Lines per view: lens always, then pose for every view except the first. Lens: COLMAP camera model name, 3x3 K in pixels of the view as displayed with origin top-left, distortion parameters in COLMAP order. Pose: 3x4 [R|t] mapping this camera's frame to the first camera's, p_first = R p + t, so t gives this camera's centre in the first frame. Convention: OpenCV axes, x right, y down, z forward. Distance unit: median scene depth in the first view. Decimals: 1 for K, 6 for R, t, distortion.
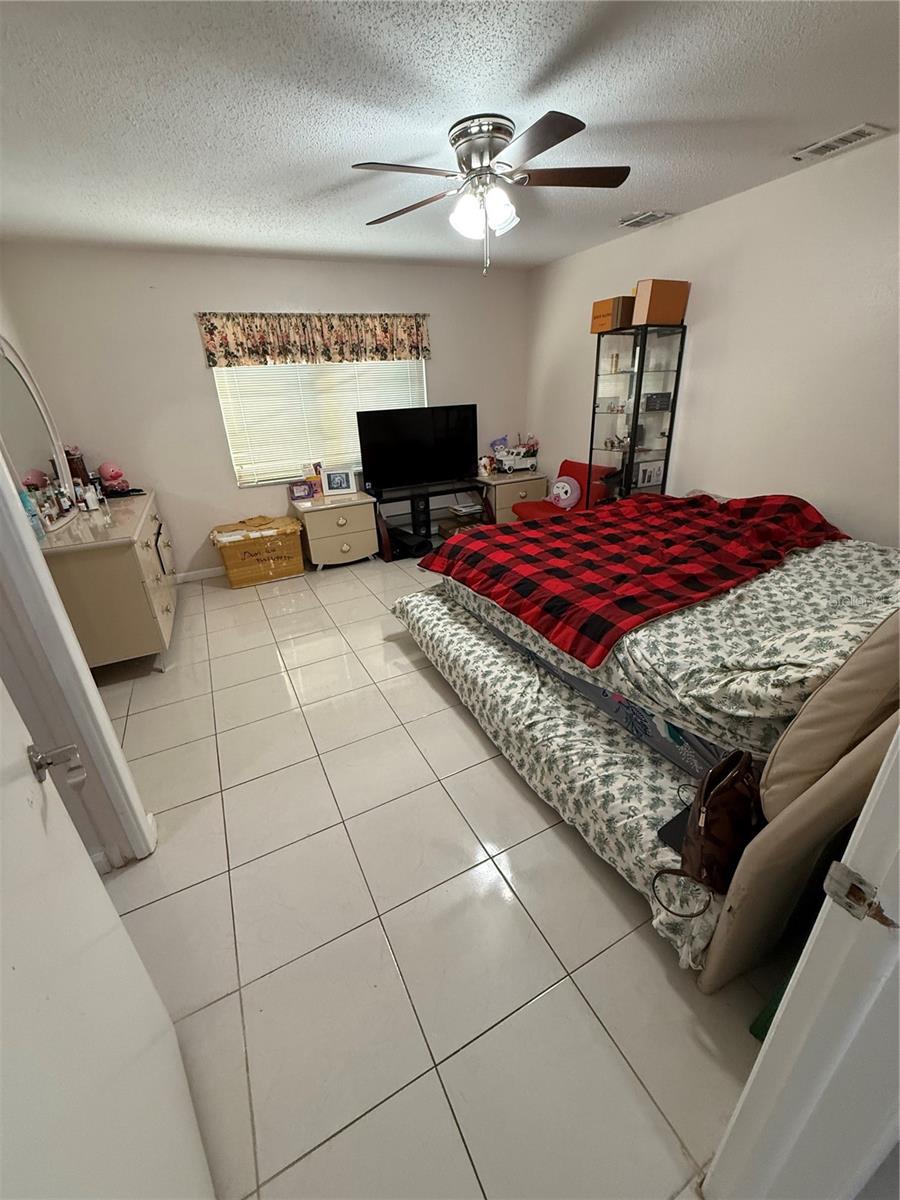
lens RADIAL K [[477.6, 0, 456.7], [0, 477.6, 596.7], [0, 0, 1]] dist [0.000806, -0.000526]
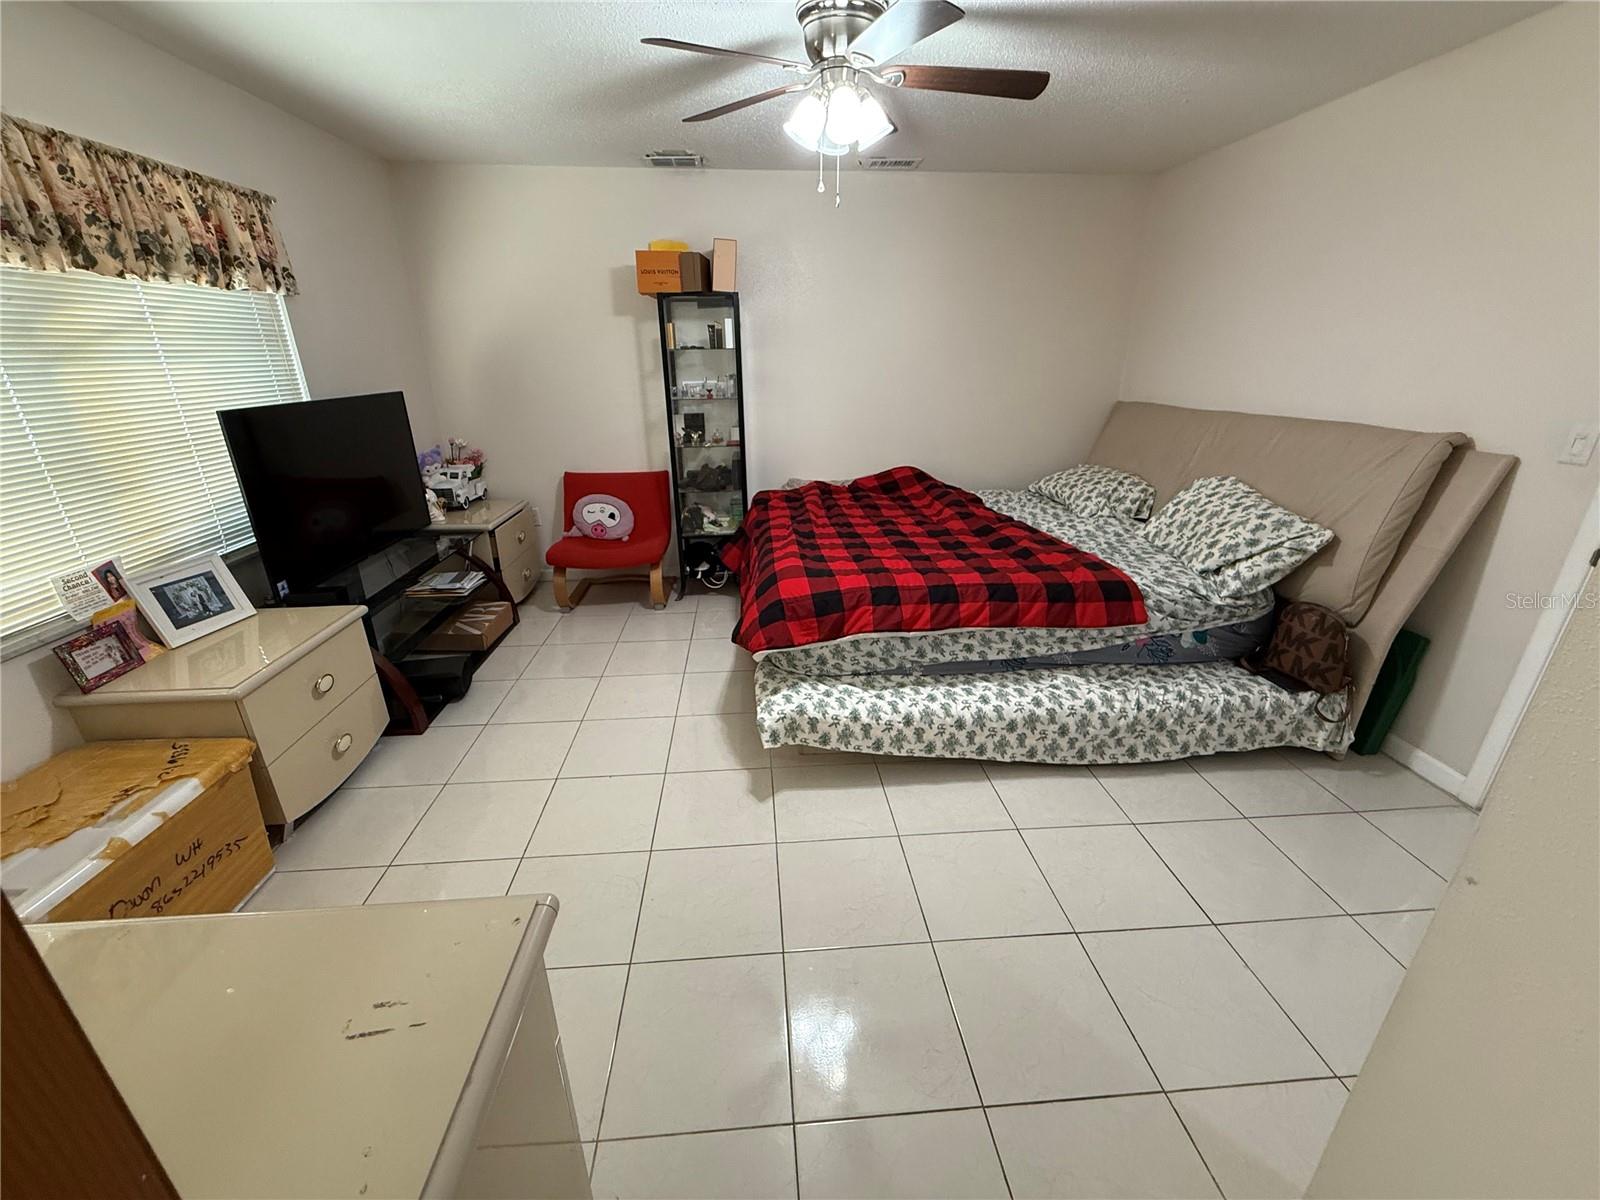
lens RADIAL K [[636.8, 0, 795.6], [0, 636.8, 595.8], [0, 0, 1]] dist [0.000806, -0.000526]
pose [[0.394652, -0.287363, 0.872738, -0.521472], [0.354746, 0.923842, 0.143774, -0.161663], [-0.847588, 0.252860, 0.466537, 0.412643]]
